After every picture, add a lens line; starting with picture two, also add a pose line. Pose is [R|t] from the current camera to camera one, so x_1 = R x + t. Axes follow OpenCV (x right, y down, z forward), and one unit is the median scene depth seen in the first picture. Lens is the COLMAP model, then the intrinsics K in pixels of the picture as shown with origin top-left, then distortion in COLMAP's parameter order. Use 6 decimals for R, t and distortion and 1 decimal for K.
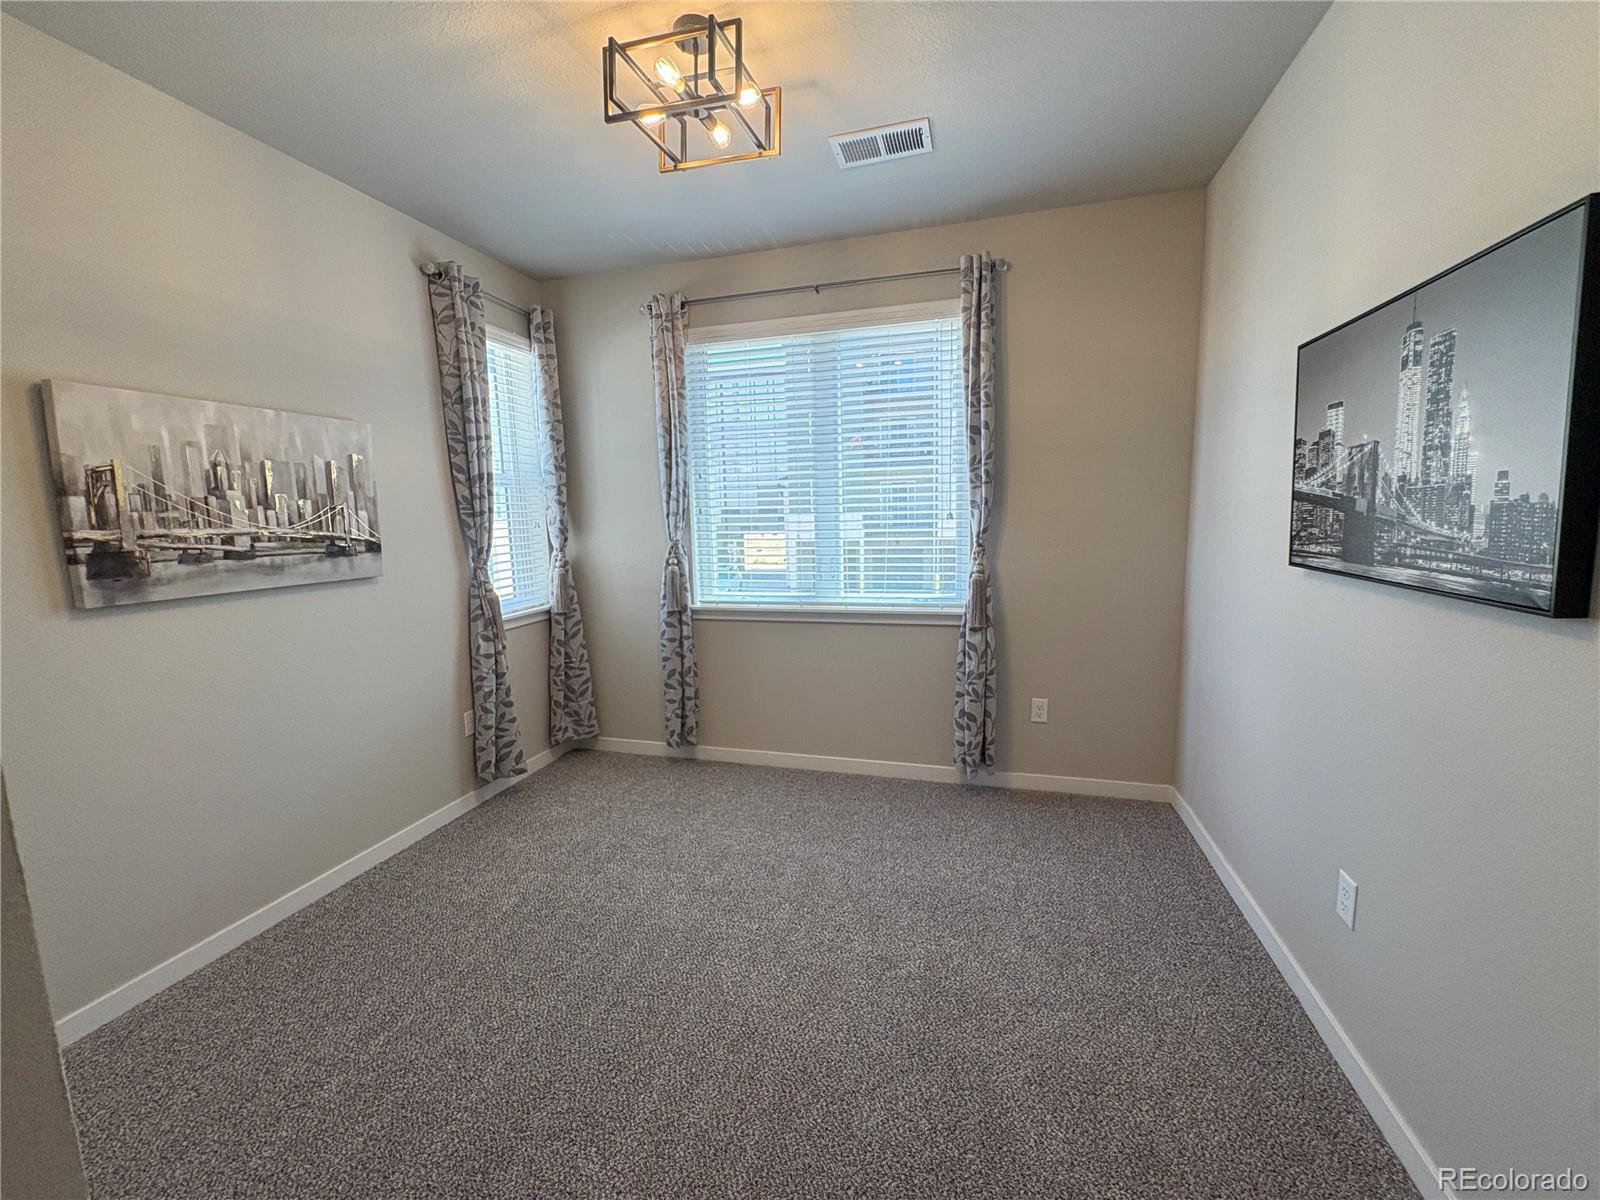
lens RADIAL K [[638.6, 0, 797.6], [0, 638.6, 599.2], [0, 0, 1]] dist [0.000242, 0.000185]
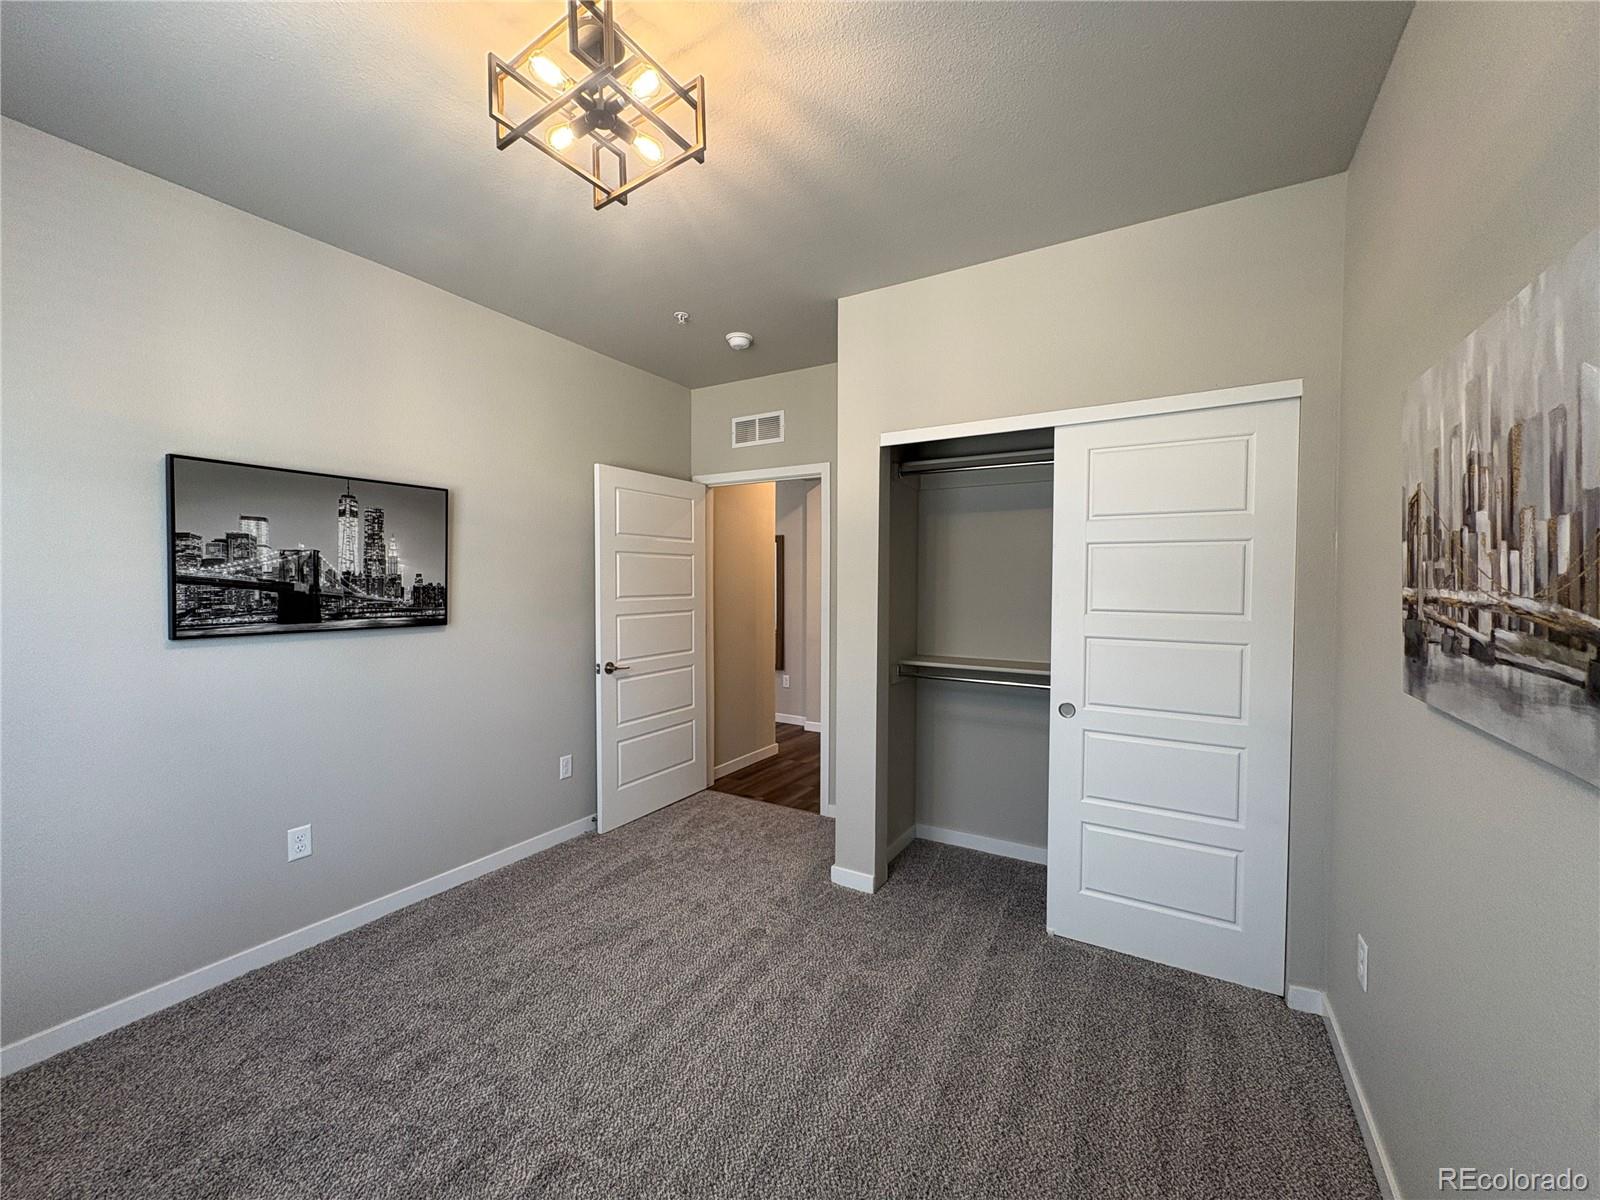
lens RADIAL K [[638.6, 0, 797.6], [0, 638.6, 599.2], [0, 0, 1]] dist [0.000242, 0.000185]
pose [[-0.968124, 0.015679, 0.249978, -0.816300], [0.055248, 0.986824, 0.152071, -0.324261], [-0.244300, 0.161034, -0.956235, 2.476487]]
